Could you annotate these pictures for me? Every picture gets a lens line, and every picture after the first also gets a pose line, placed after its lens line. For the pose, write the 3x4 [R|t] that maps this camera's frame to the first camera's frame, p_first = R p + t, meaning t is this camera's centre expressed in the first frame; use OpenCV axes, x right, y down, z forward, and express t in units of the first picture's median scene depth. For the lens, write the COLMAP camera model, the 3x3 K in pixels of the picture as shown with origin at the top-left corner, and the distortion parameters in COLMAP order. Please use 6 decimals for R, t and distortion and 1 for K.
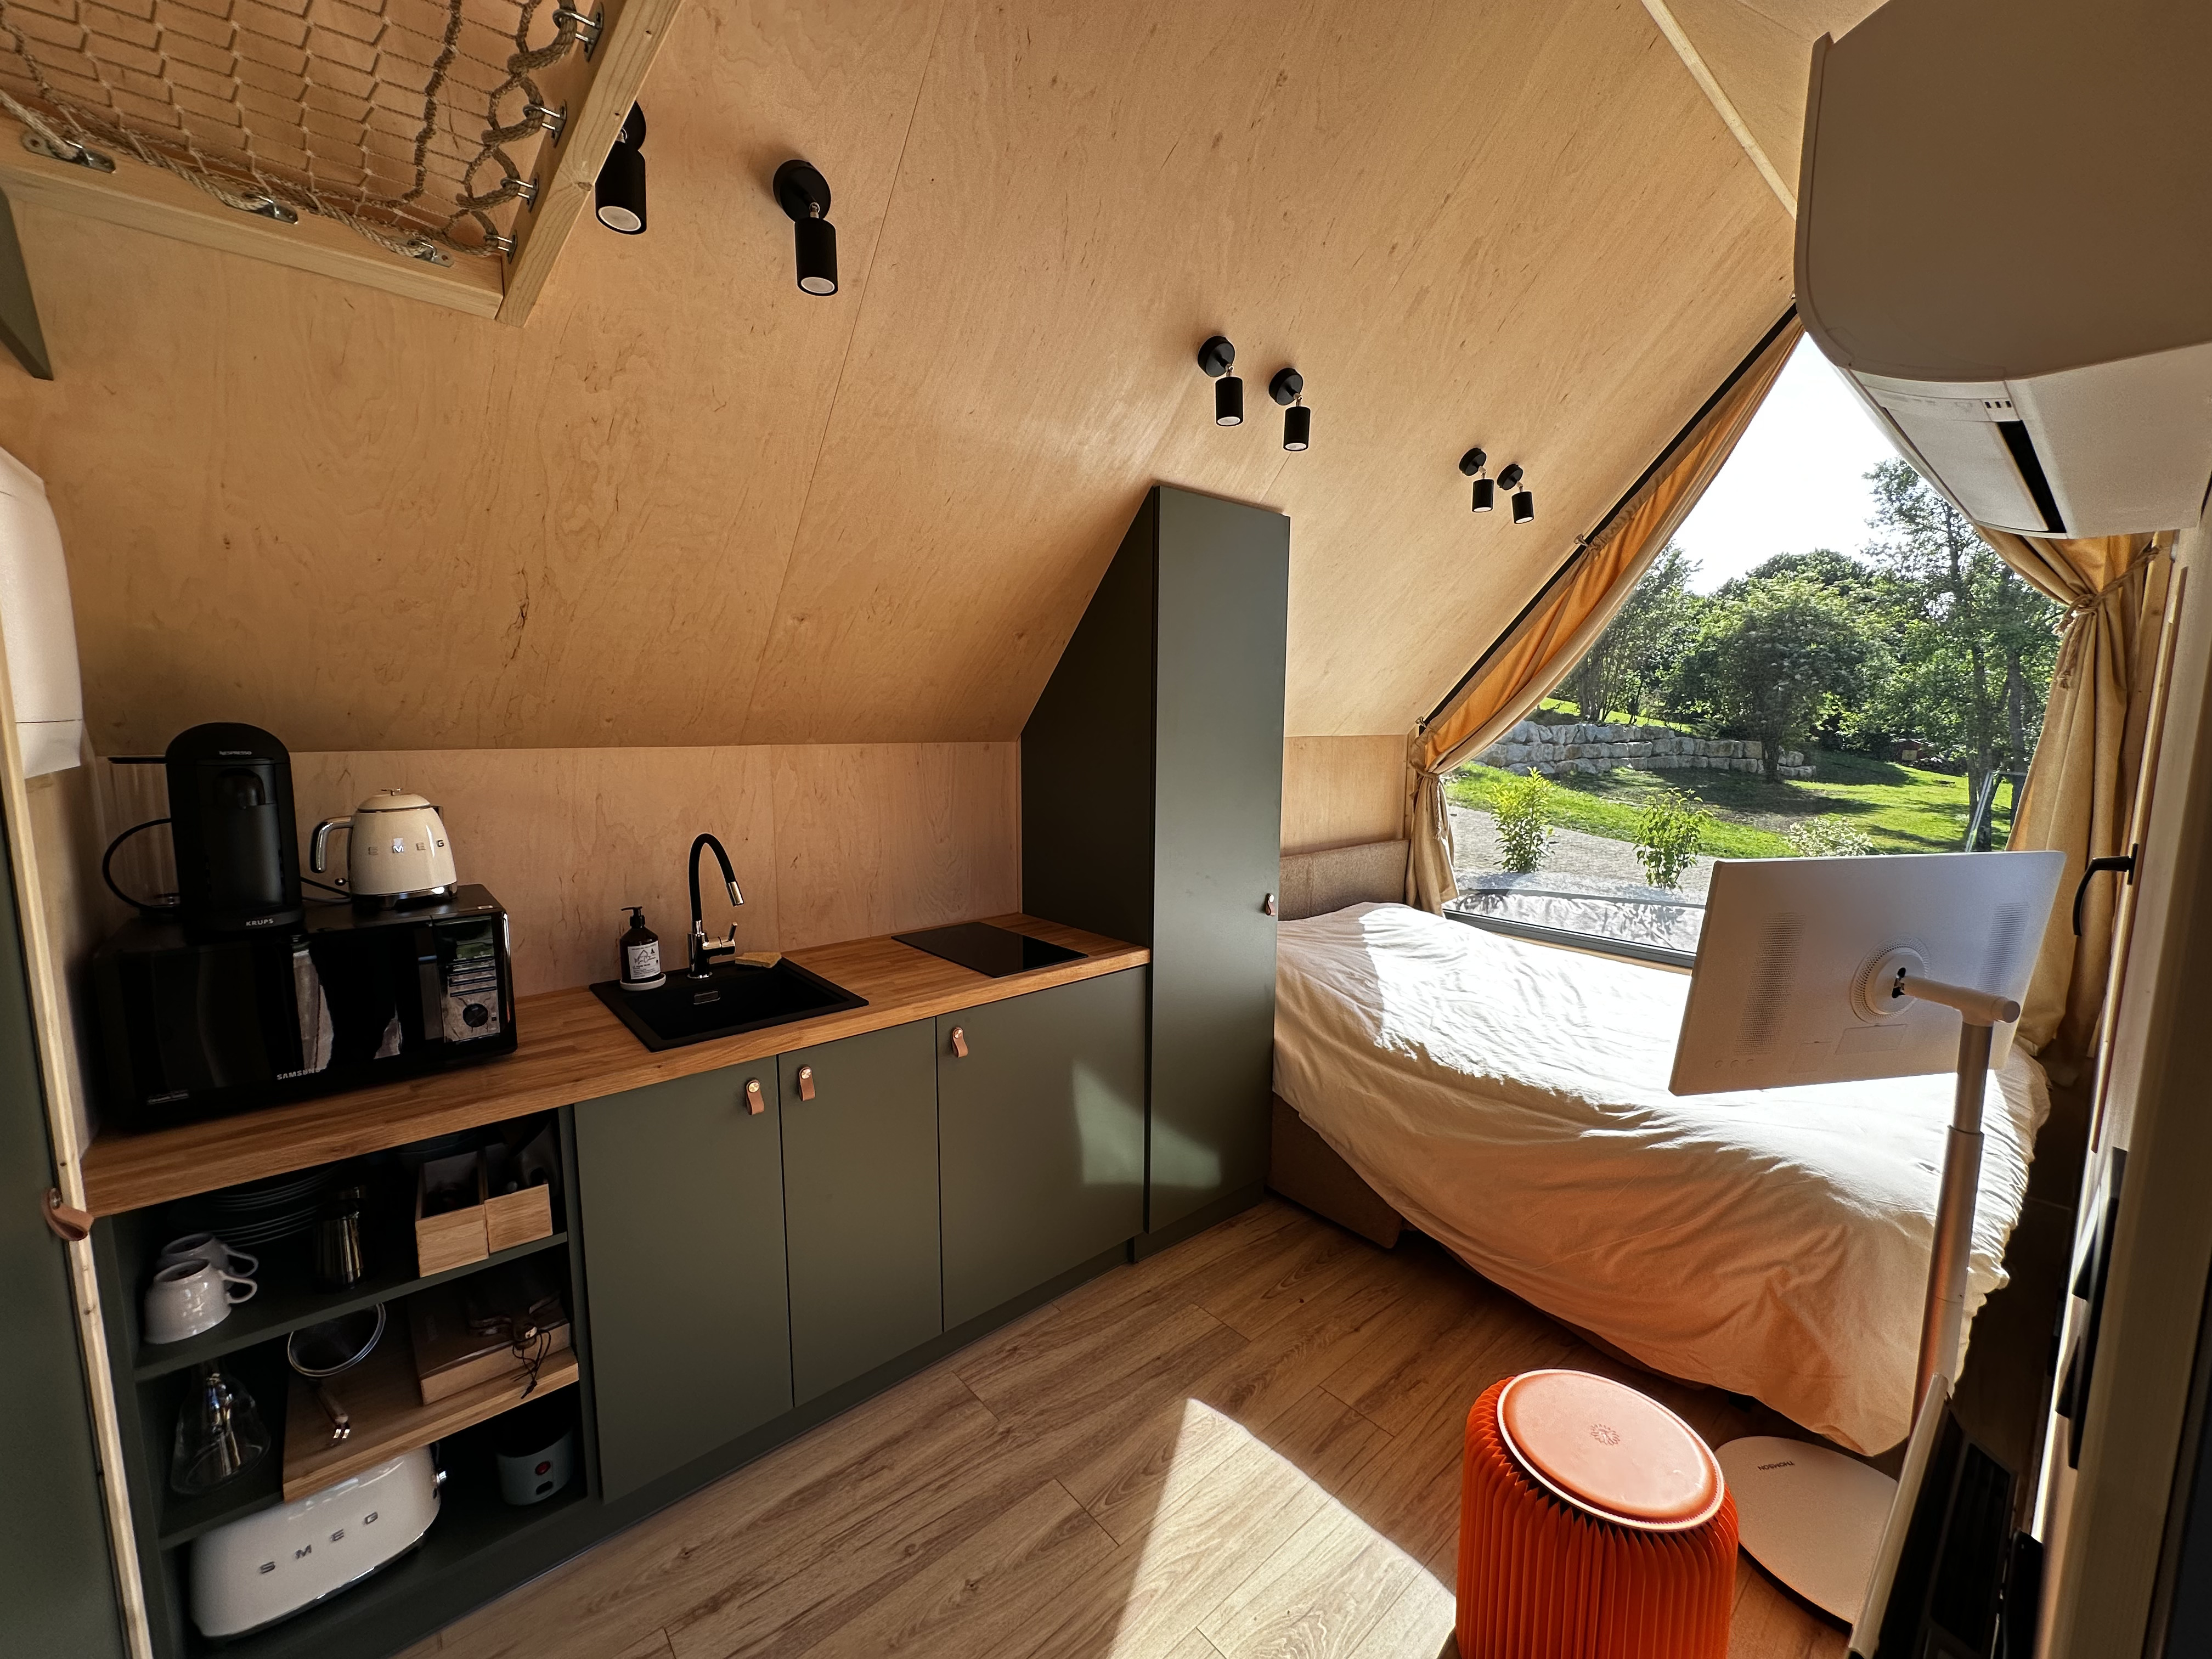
lens RADIAL K [[891.6, 0, 1107.5], [0, 891.6, 825.7], [0, 0, 1]] dist [-0.016113, -0.000008]
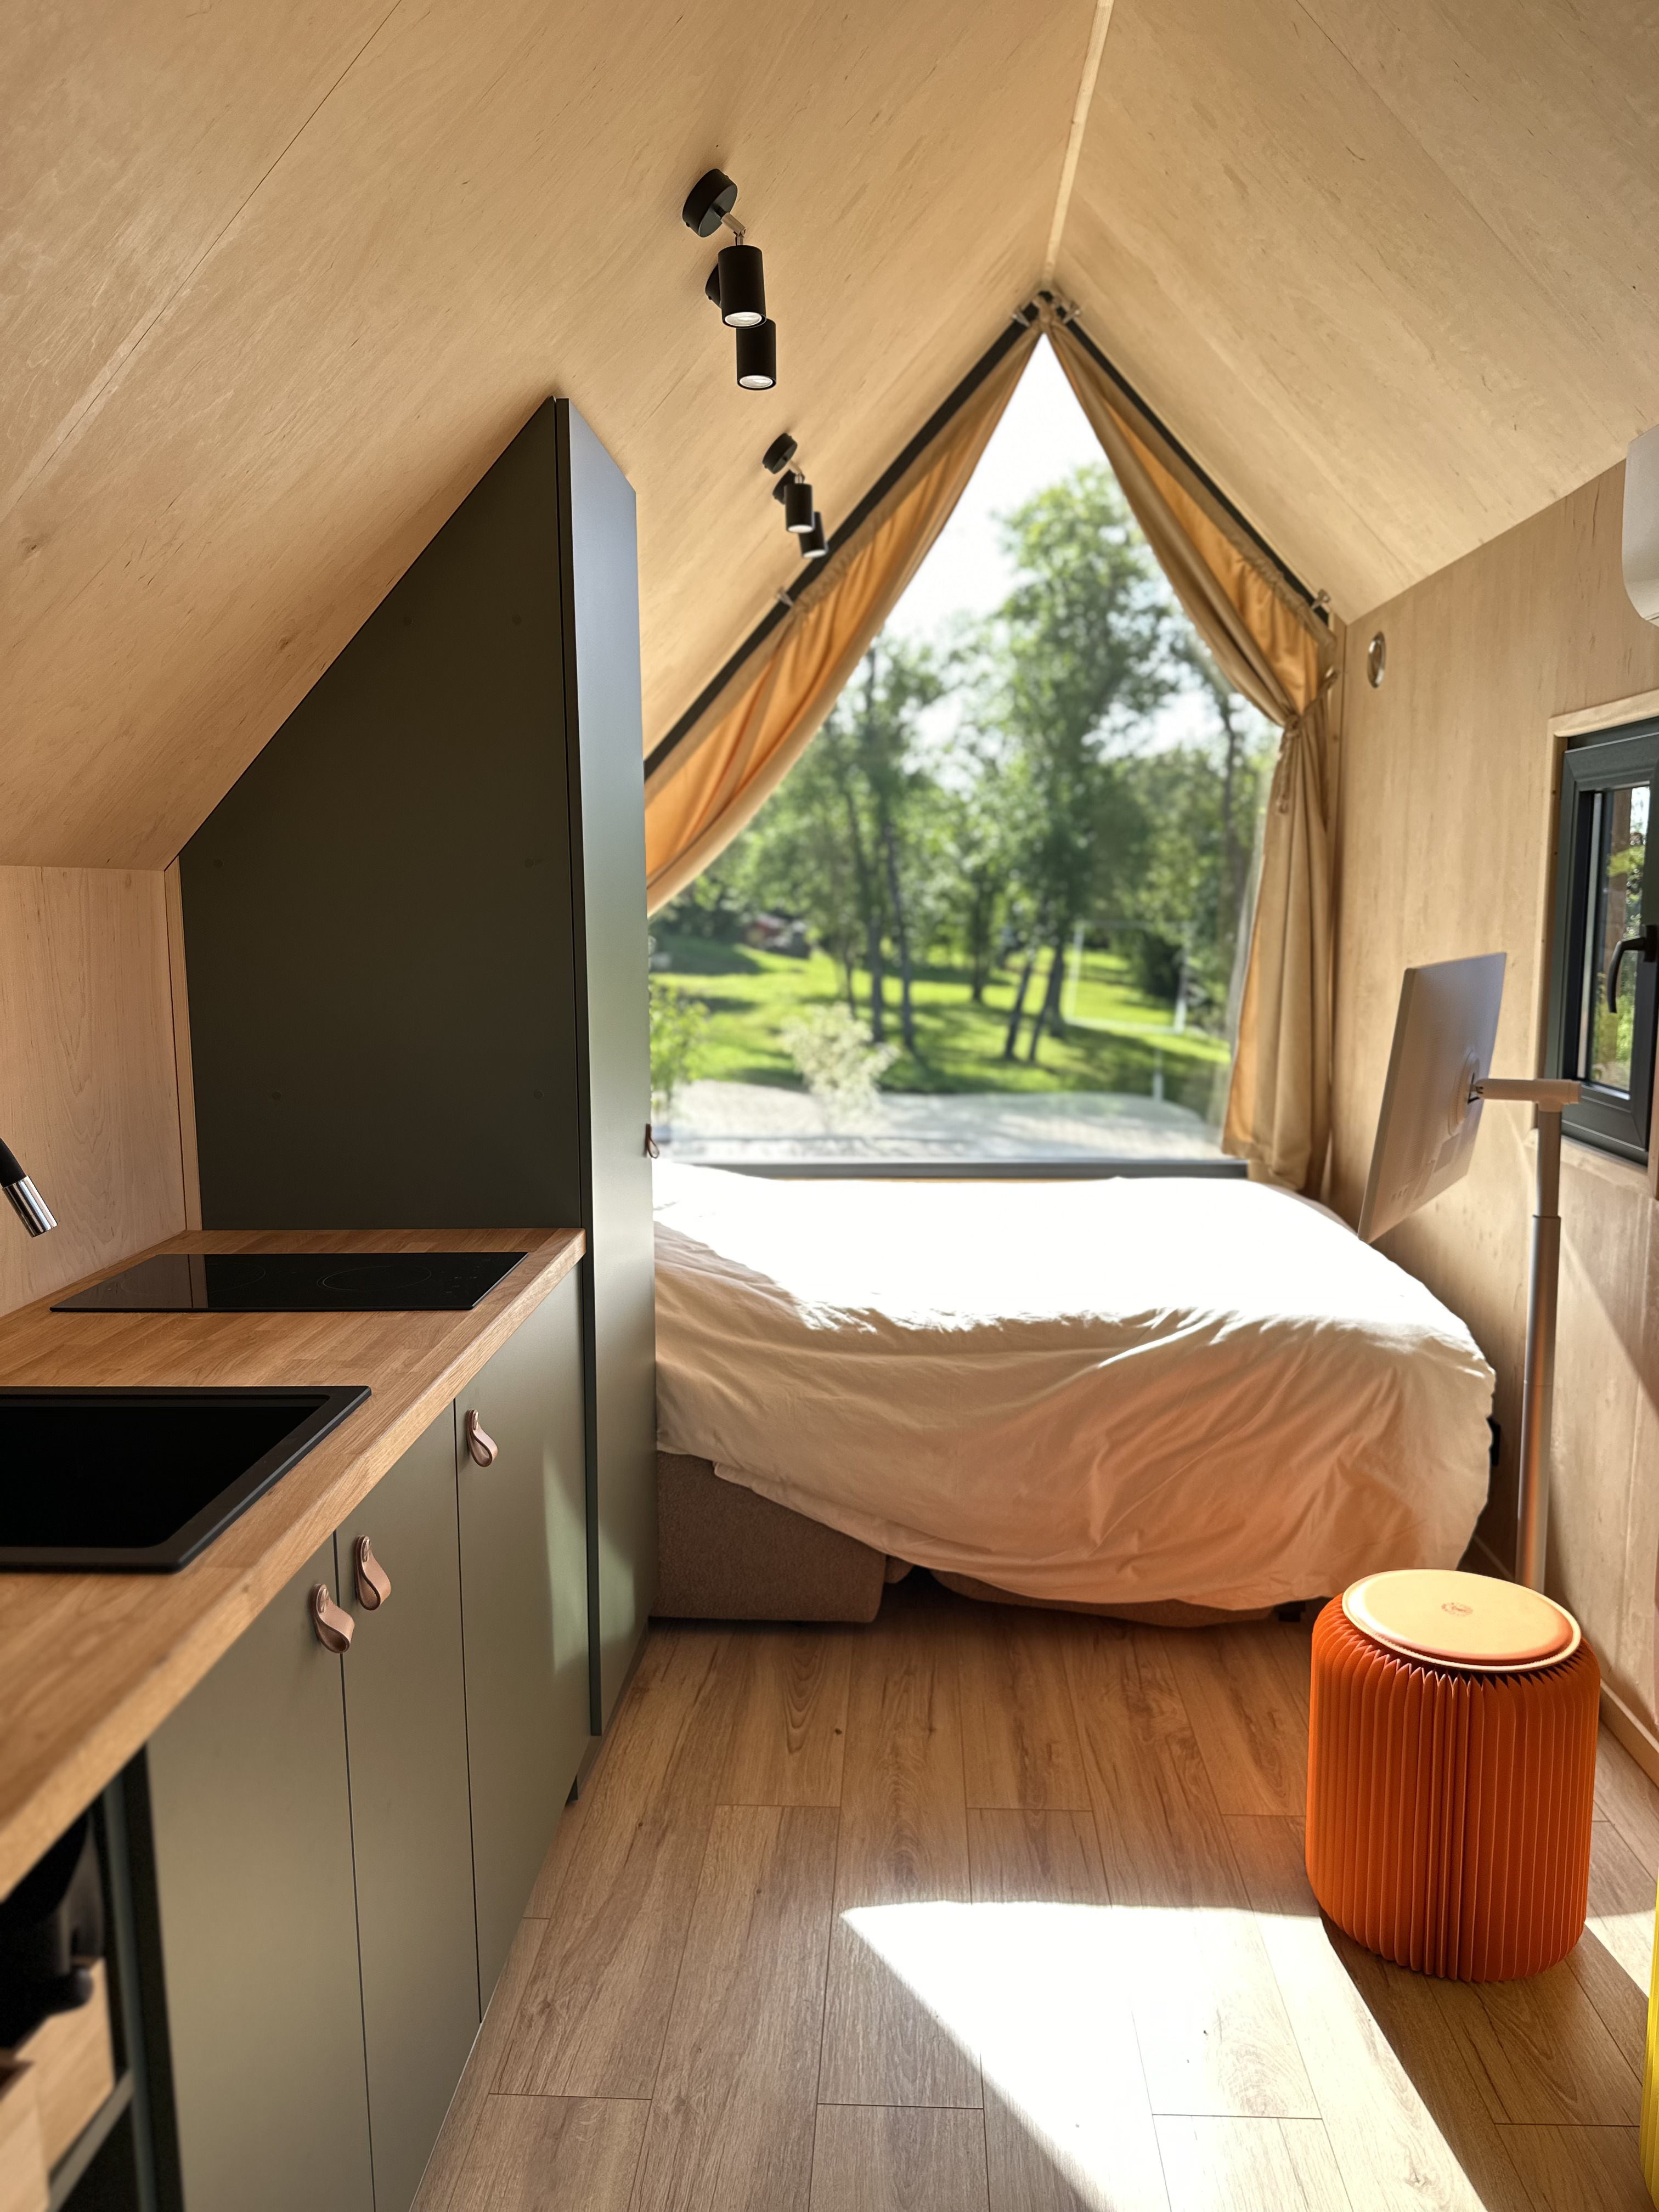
lens RADIAL K [[1545.6, 0, 831.2], [0, 1545.6, 1103.7], [0, 0, 1]] dist [0.010266, -0.022161]
pose [[0.695050, -0.106351, 0.711053, -0.594394], [0.097925, 0.993786, 0.052918, 0.026187], [-0.712262, 0.032849, 0.701145, 0.219436]]
